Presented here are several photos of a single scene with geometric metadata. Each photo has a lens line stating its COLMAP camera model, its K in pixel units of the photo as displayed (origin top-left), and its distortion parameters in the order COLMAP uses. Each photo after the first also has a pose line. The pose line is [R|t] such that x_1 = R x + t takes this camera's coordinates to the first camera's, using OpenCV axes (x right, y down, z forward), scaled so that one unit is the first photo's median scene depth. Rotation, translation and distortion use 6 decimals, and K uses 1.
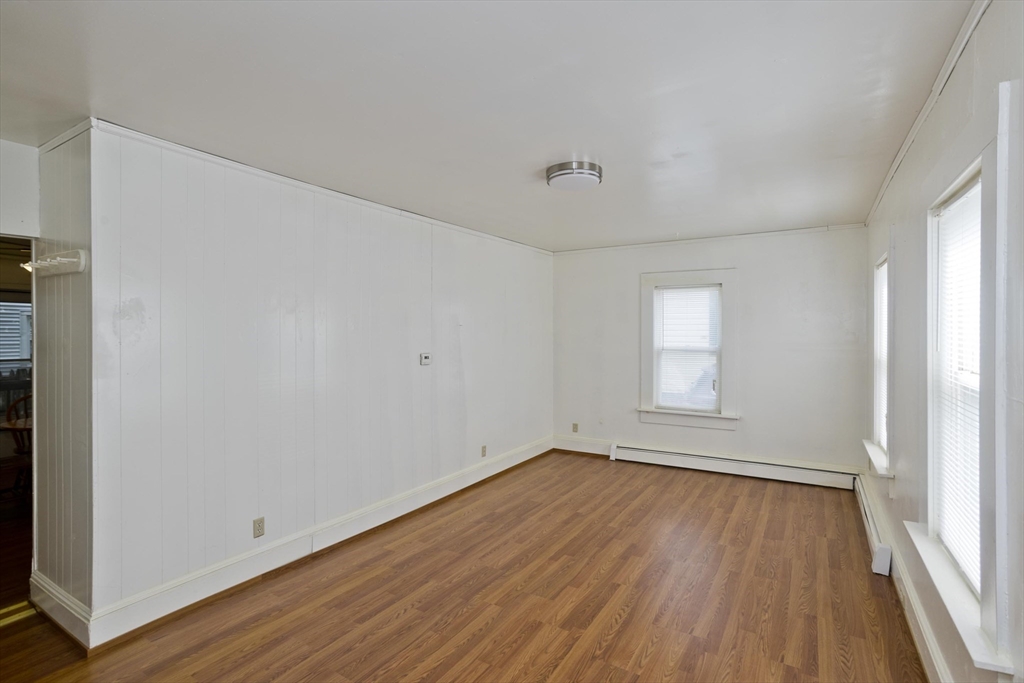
lens RADIAL K [[486.5, 0, 512.0], [0, 486.5, 341.5], [0, 0, 1]] dist [0.000164, 0.000162]
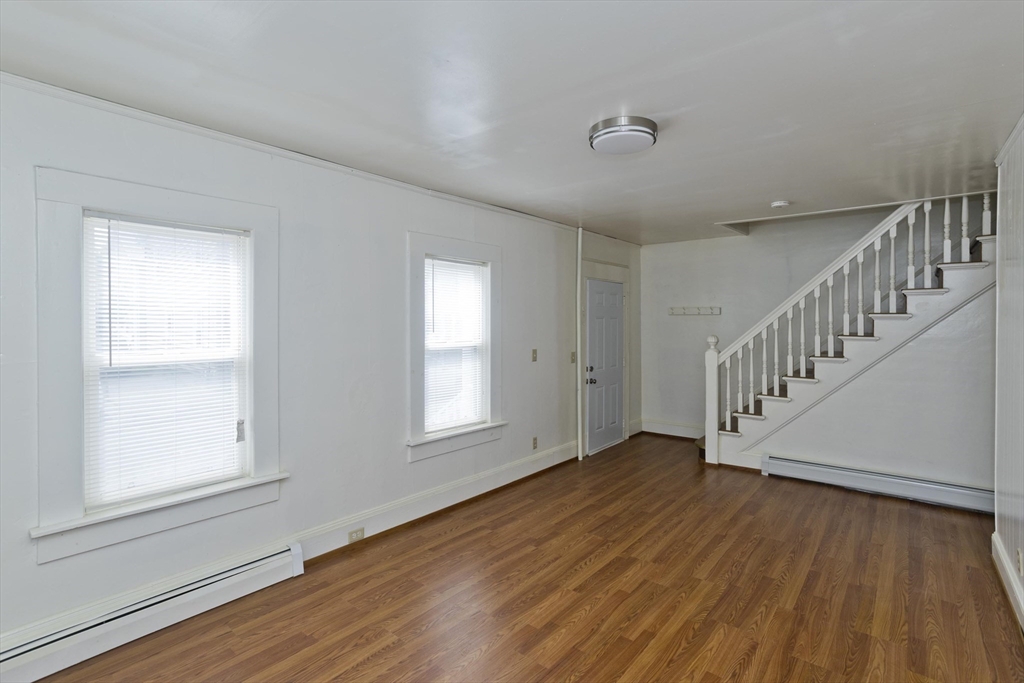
lens RADIAL K [[506.3, 0, 508.5], [0, 506.3, 321.9], [0, 0, 1]] dist [-0.001160, 0.000749]
pose [[-0.990525, -0.000678, 0.137333, 0.215579], [0.001181, 0.999909, 0.013457, -0.034657], [-0.137330, 0.013491, -0.990434, 2.012092]]
